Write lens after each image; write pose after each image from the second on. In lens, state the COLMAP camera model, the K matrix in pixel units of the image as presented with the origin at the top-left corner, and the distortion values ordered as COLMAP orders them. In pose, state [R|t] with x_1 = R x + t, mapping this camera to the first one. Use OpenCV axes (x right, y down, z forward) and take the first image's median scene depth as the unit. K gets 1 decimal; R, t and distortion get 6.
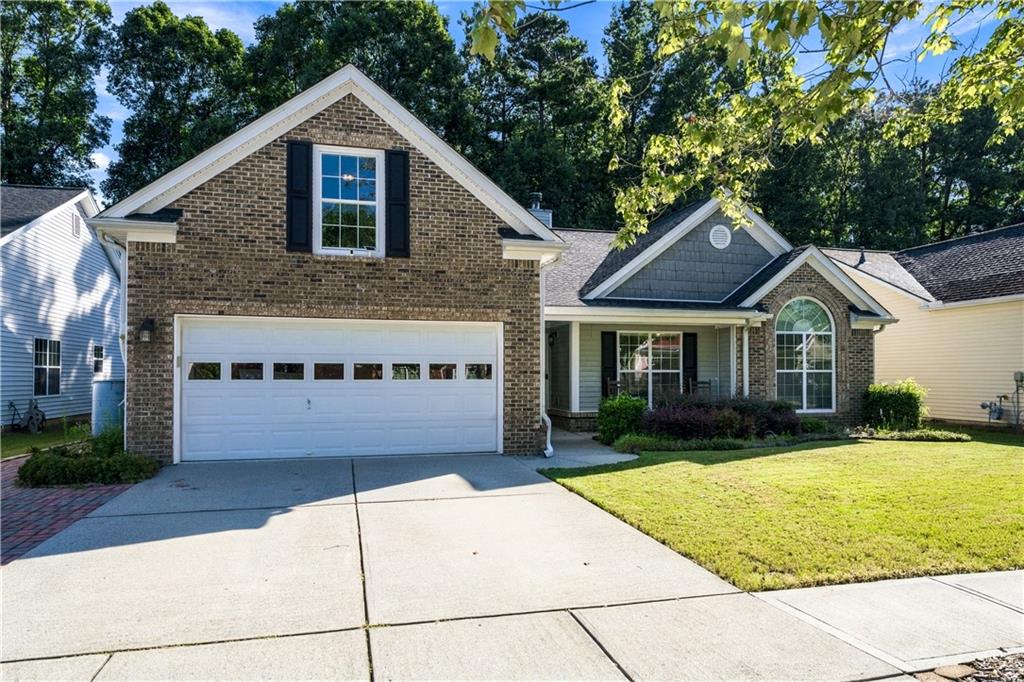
lens RADIAL K [[638.2, 0, 511.8], [0, 638.2, 367.2], [0, 0, 1]] dist [0.001671, -0.001677]
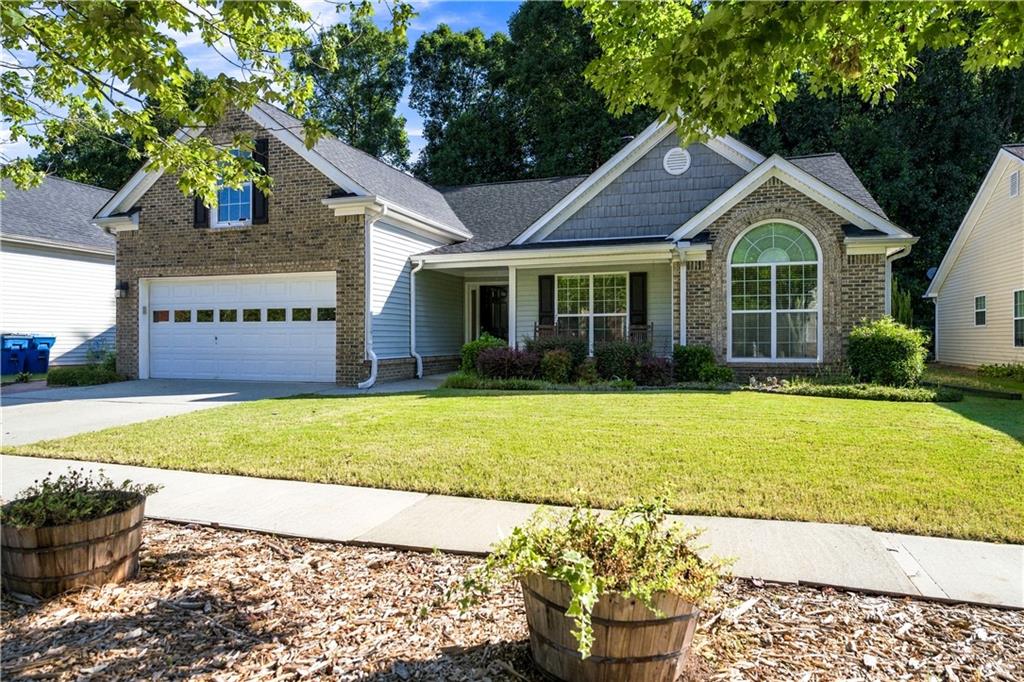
lens RADIAL K [[638.2, 0, 512.0], [0, 638.2, 341.0], [0, 0, 1]] dist [0.001333, -0.000776]
pose [[0.841513, 0.001200, -0.540235, 0.885295], [0.007436, 0.999877, 0.013805, 0.043426], [0.540186, -0.015634, 0.841401, 0.193916]]
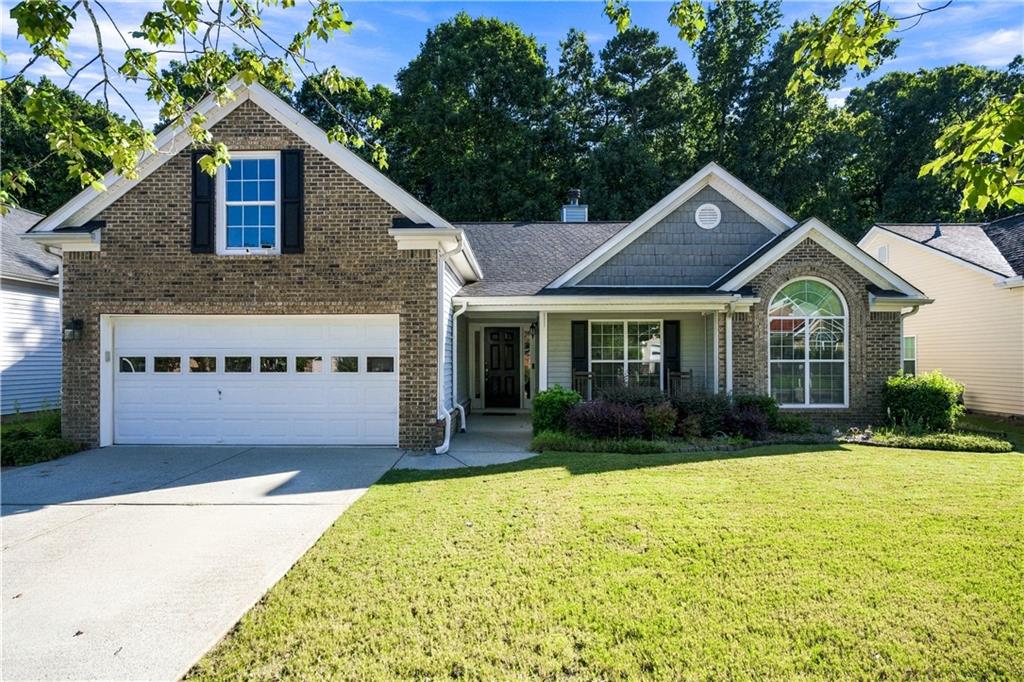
lens RADIAL K [[534.4, 0, 512.3], [0, 534.4, 356.0], [0, 0, 1]] dist [-0.004432, 0.000599]
pose [[0.963729, -0.002343, -0.266872, 0.375246], [0.004544, 0.999961, 0.007631, -0.011775], [0.266844, -0.008566, 0.963702, 0.253381]]
